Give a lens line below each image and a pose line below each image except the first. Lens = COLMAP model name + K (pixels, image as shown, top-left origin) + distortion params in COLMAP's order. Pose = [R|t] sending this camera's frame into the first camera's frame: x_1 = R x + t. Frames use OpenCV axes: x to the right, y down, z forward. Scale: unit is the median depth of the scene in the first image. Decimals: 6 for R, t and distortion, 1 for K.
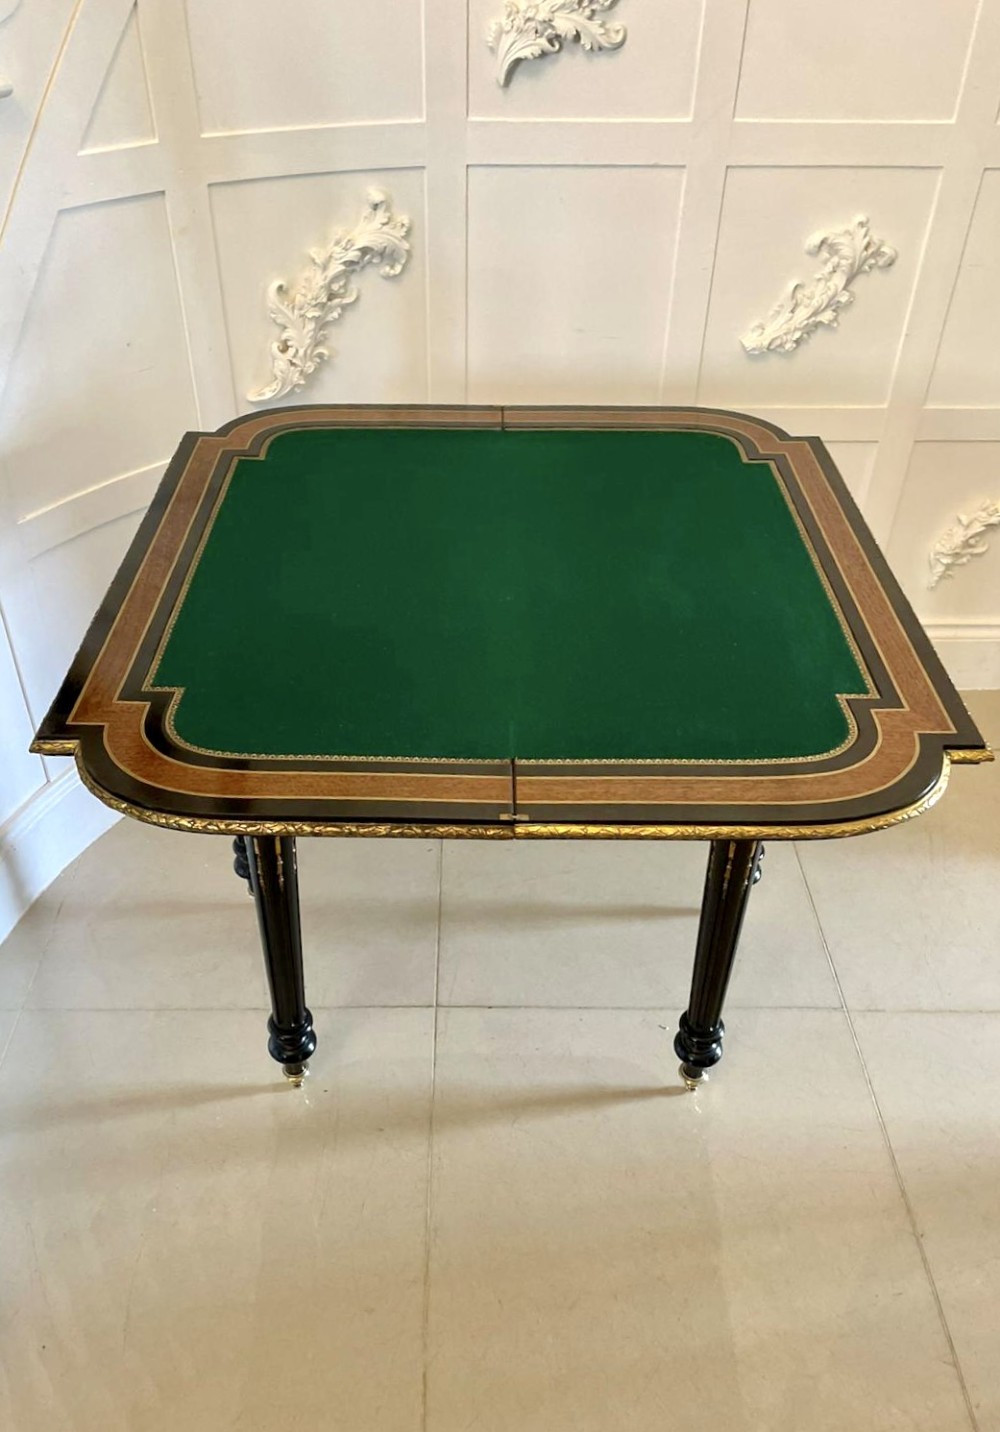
lens RADIAL K [[1171.8, 0, 497.0], [0, 1171.8, 705.5], [0, 0, 1]] dist [0.033158, -0.050325]
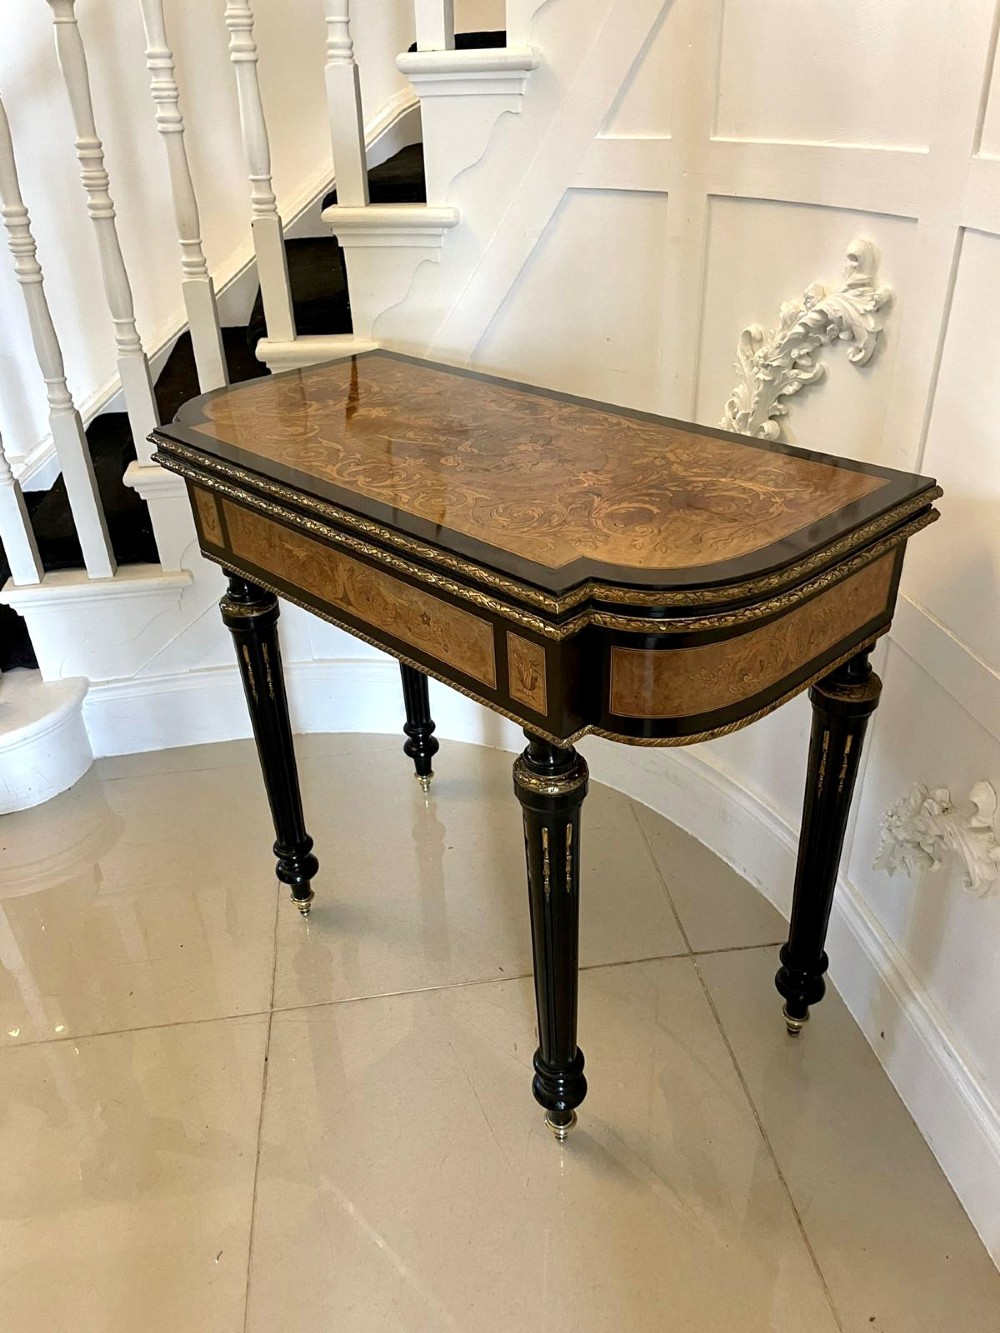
lens RADIAL K [[1022.9, 0, 499.3], [0, 1022.9, 655.8], [0, 0, 1]] dist [0.075208, -0.115035]
pose [[0.116805, 0.478912, -0.870058, 0.534211], [-0.568336, 0.750664, 0.336894, -0.328301], [0.814463, 0.455134, 0.359864, 0.694333]]
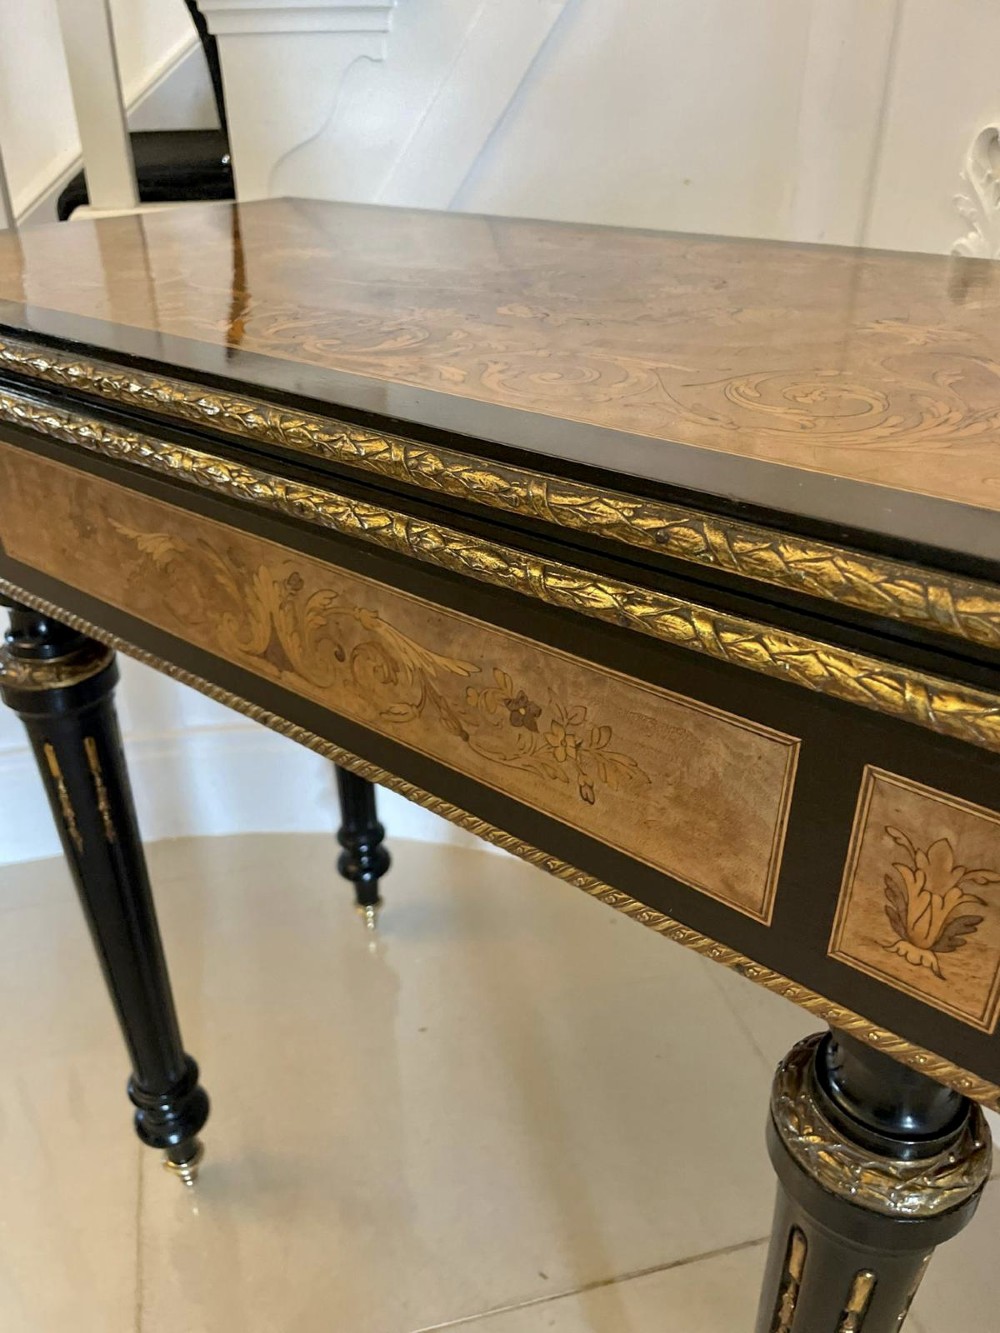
lens RADIAL K [[1022.9, 0, 484.2], [0, 1022.9, 681.3], [0, 0, 1]] dist [0.075208, -0.115035]
pose [[0.227186, 0.478463, -0.848210, 0.205944], [-0.576526, 0.768035, 0.278820, -0.191351], [0.784859, 0.425671, 0.450333, 0.753979]]
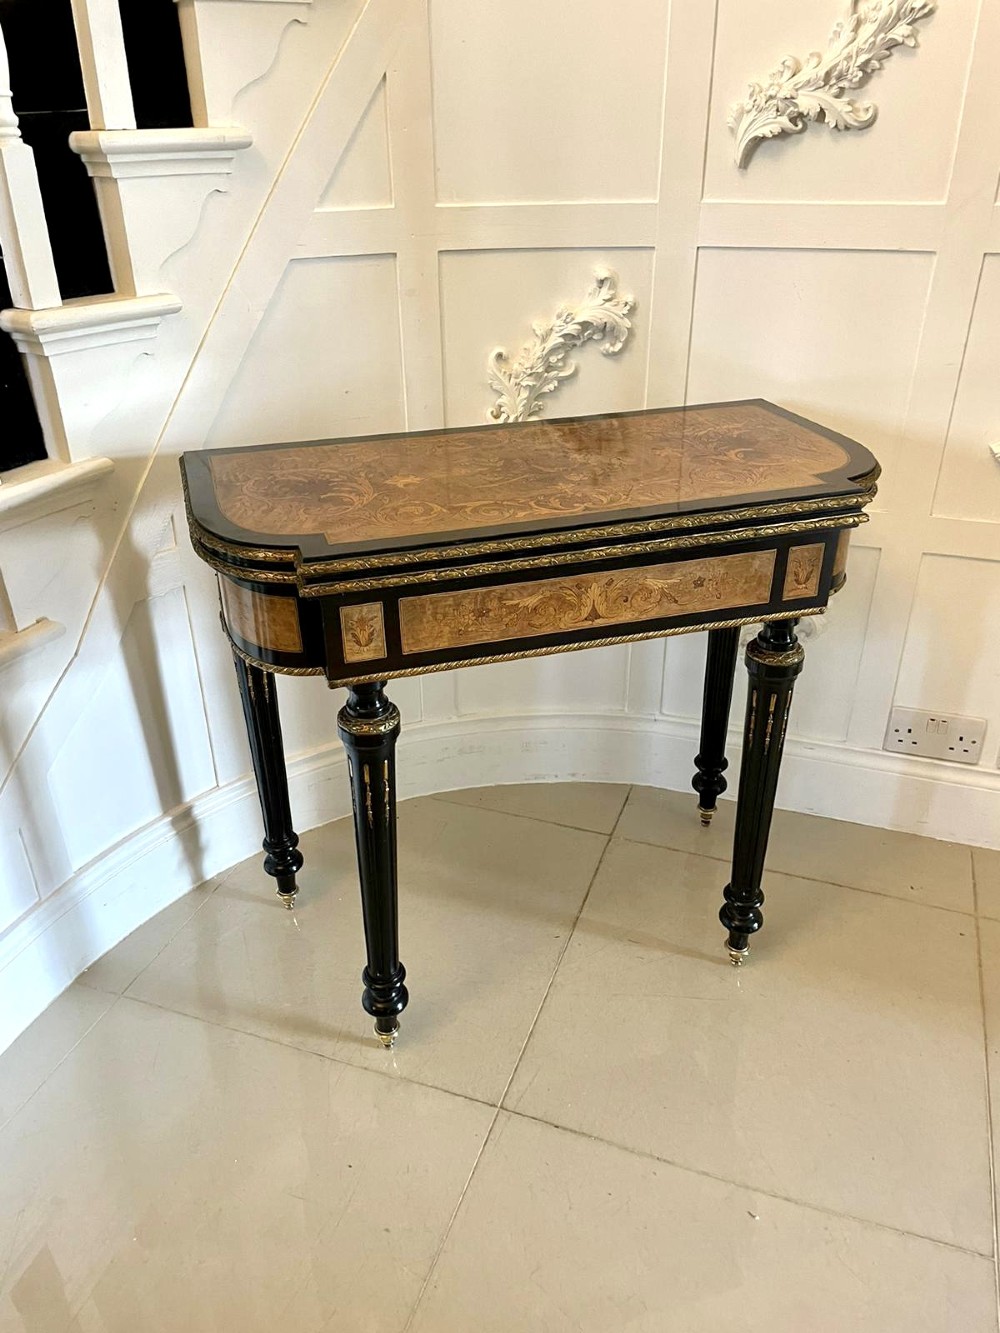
lens RADIAL K [[1022.9, 0, 497.6], [0, 1022.9, 660.0], [0, 0, 1]] dist [0.075208, -0.115035]
pose [[0.934212, 0.146007, -0.325469, 0.149508], [-0.194094, 0.973570, -0.120371, 0.017709], [0.299292, 0.175623, 0.937860, 0.191137]]
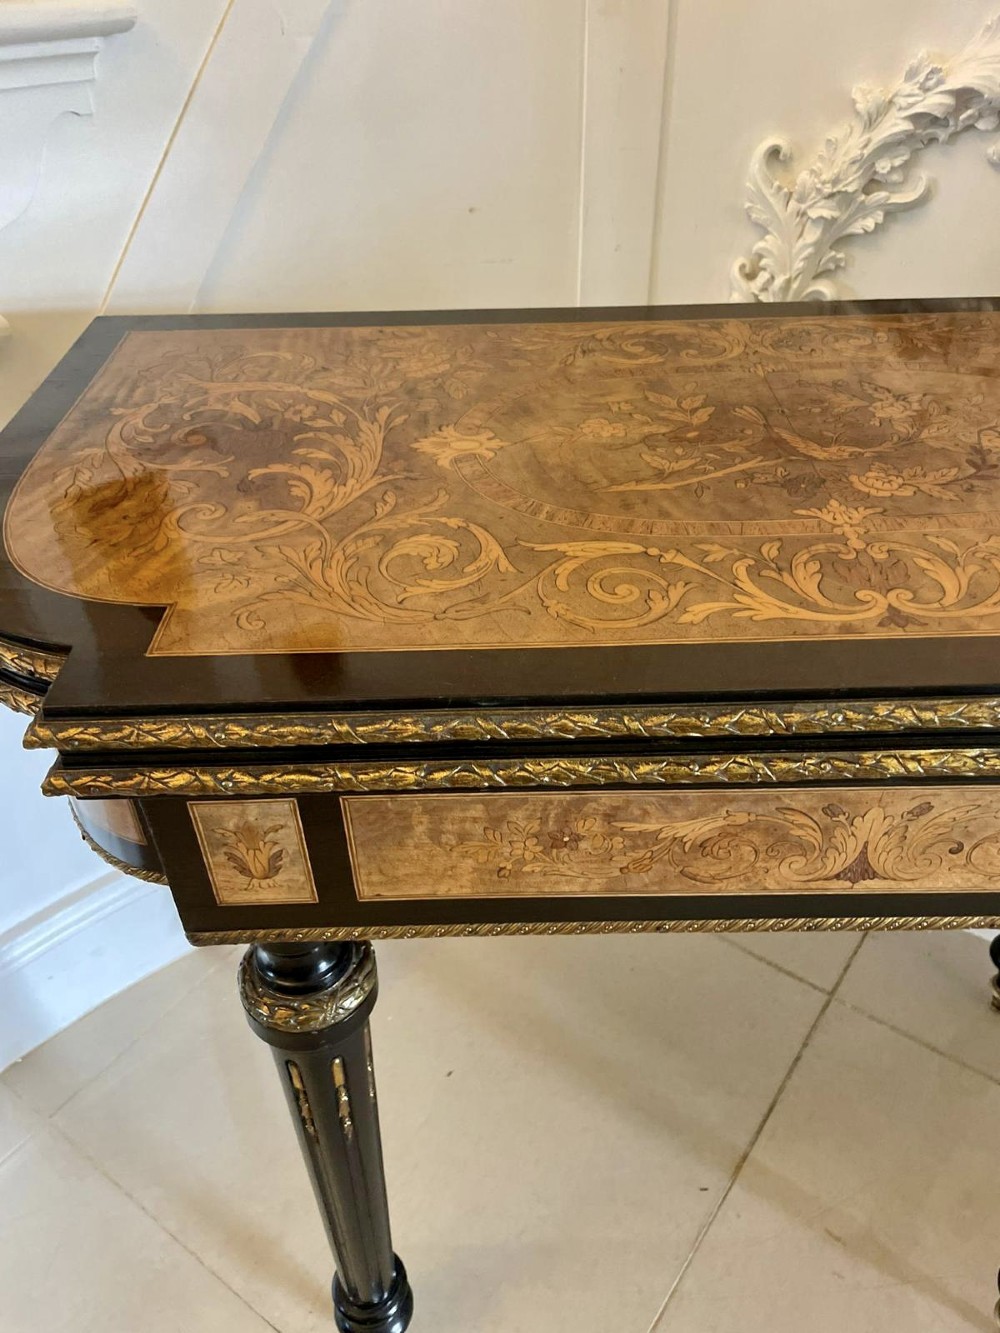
lens RADIAL K [[1022.9, 0, 499.8], [0, 1022.9, 676.3], [0, 0, 1]] dist [0.075208, -0.115035]
pose [[0.799885, 0.347158, -0.489556, 0.026140], [-0.336689, 0.934835, 0.112802, -0.145503], [0.496814, 0.074599, 0.864645, 0.552303]]
